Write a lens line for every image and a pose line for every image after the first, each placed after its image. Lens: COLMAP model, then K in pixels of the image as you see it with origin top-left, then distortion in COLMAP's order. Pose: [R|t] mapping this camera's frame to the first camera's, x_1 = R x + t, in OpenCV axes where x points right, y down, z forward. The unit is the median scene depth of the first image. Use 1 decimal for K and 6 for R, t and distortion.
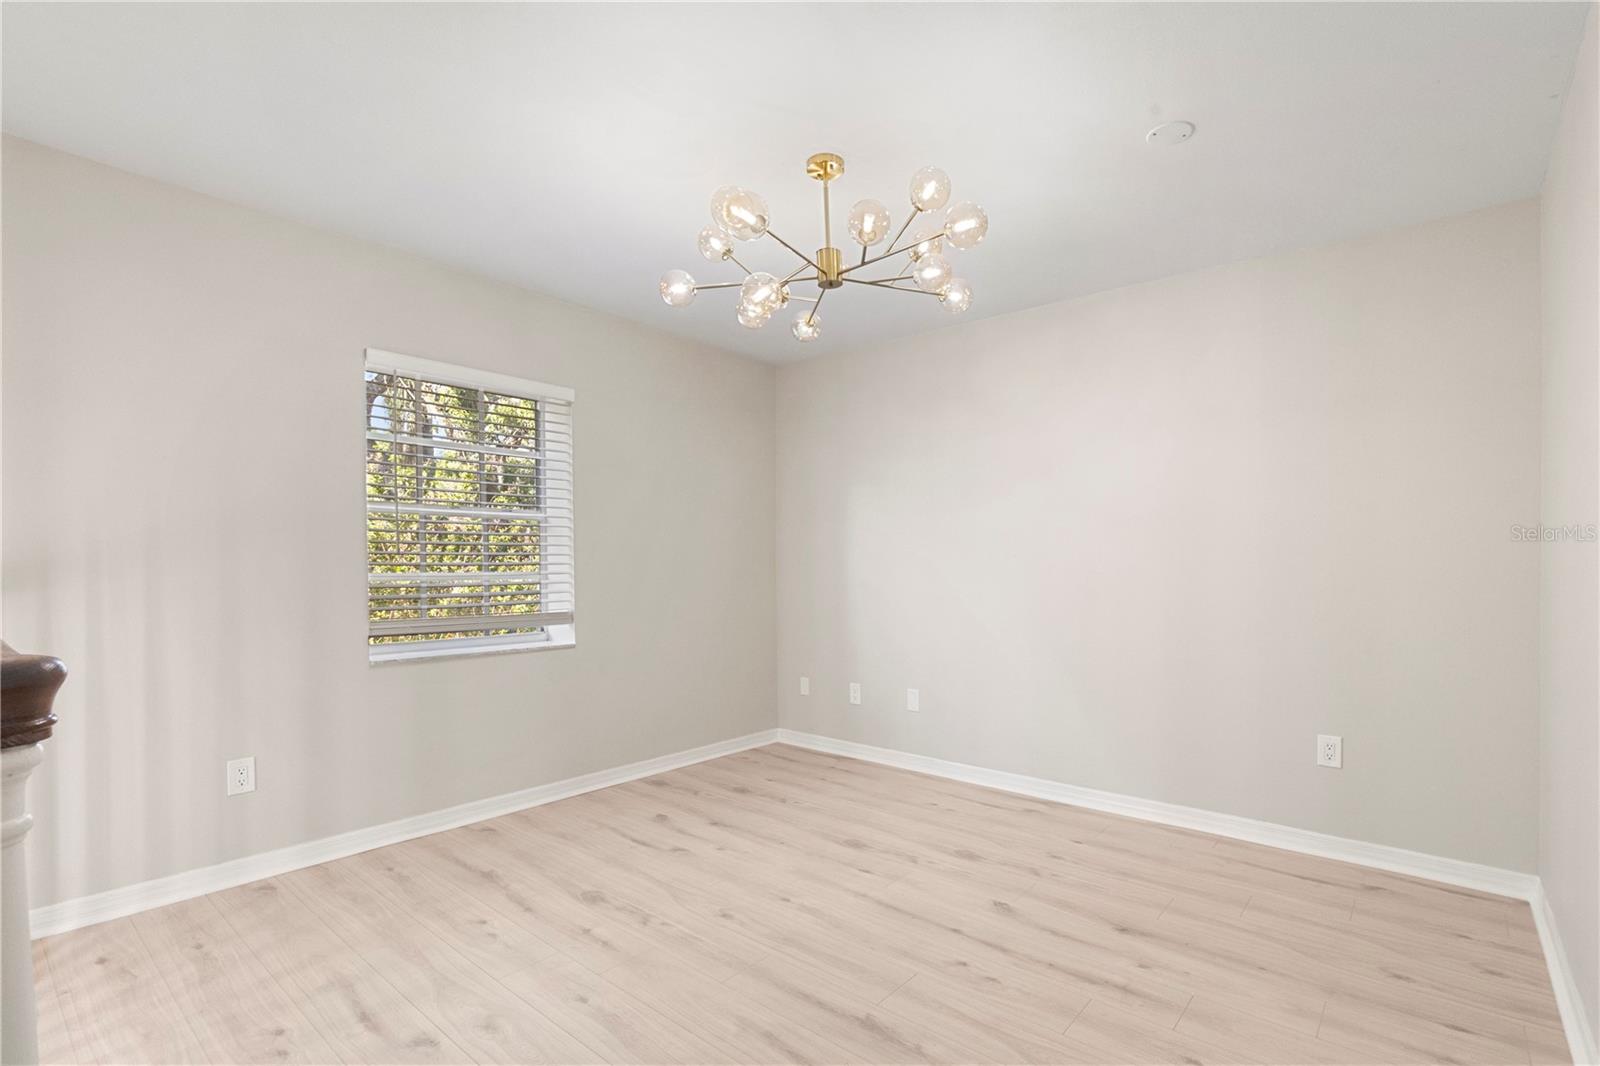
lens RADIAL K [[718.3, 0, 811.9], [0, 718.3, 543.6], [0, 0, 1]] dist [0.004303, 0.000108]
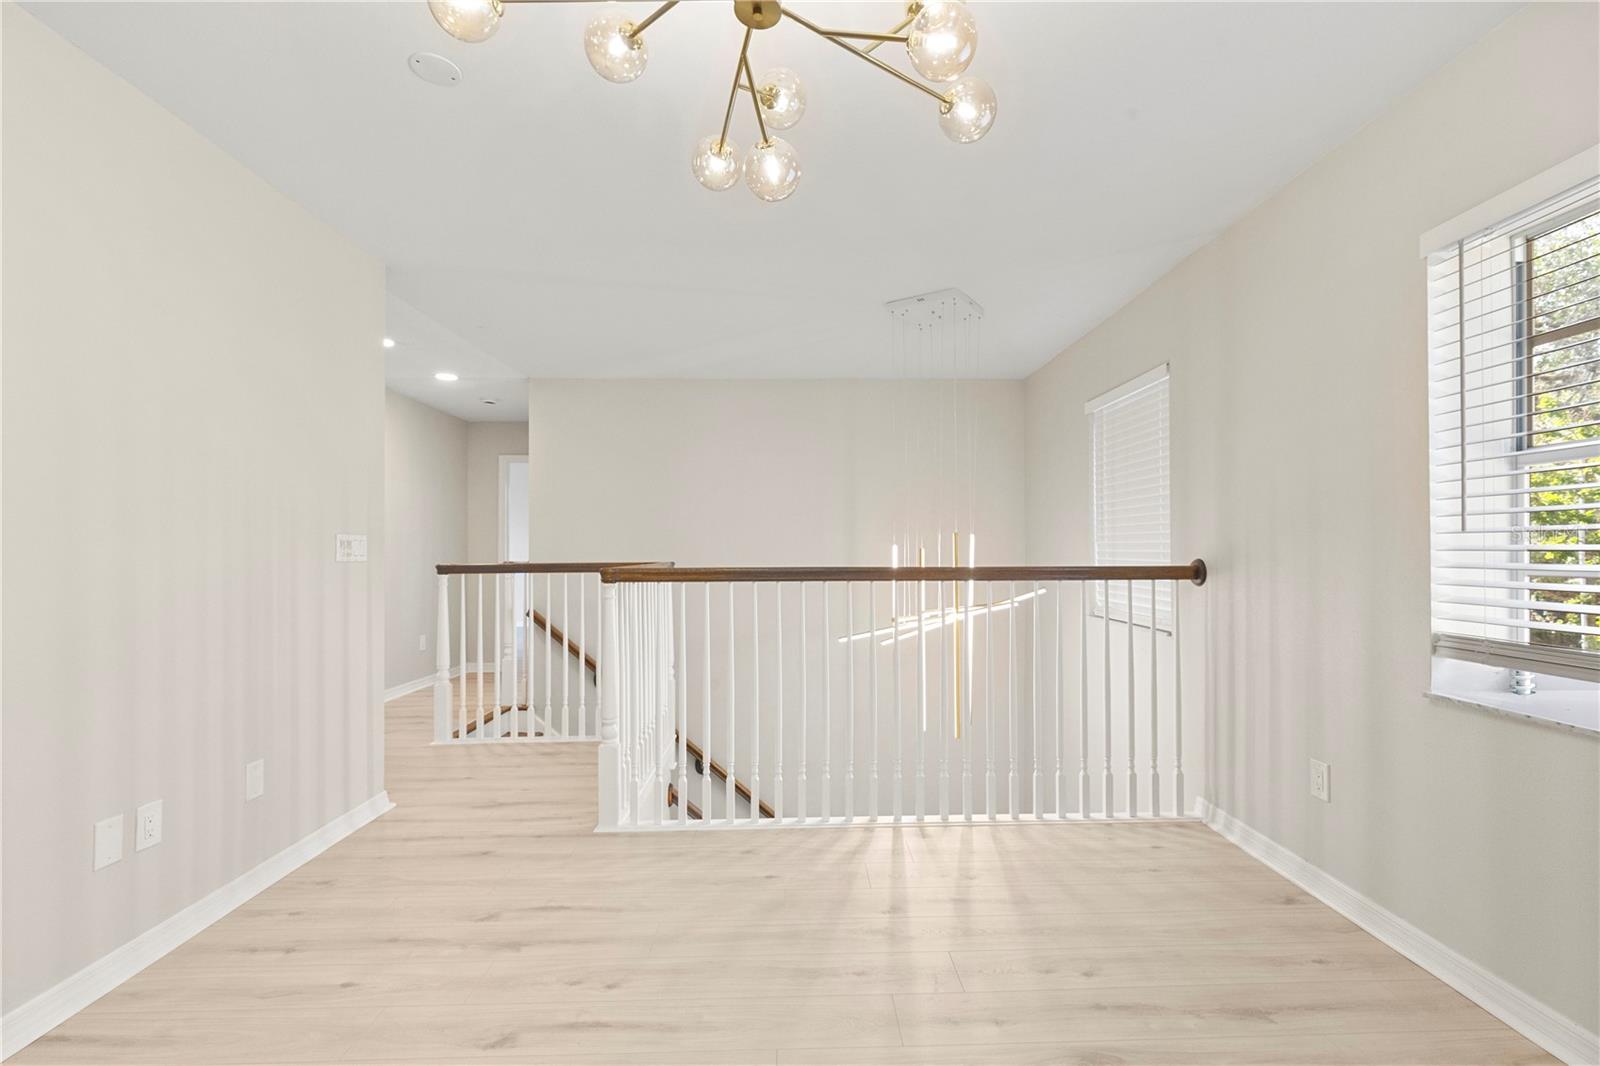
lens RADIAL K [[710.9, 0, 816.1], [0, 710.9, 553.7], [0, 0, 1]] dist [0.002954, -0.000308]
pose [[-0.729444, 0.001291, -0.684040, 0.319325], [0.020352, 0.999596, -0.019816, 0.039053], [0.683738, -0.028377, -0.729176, 1.295874]]
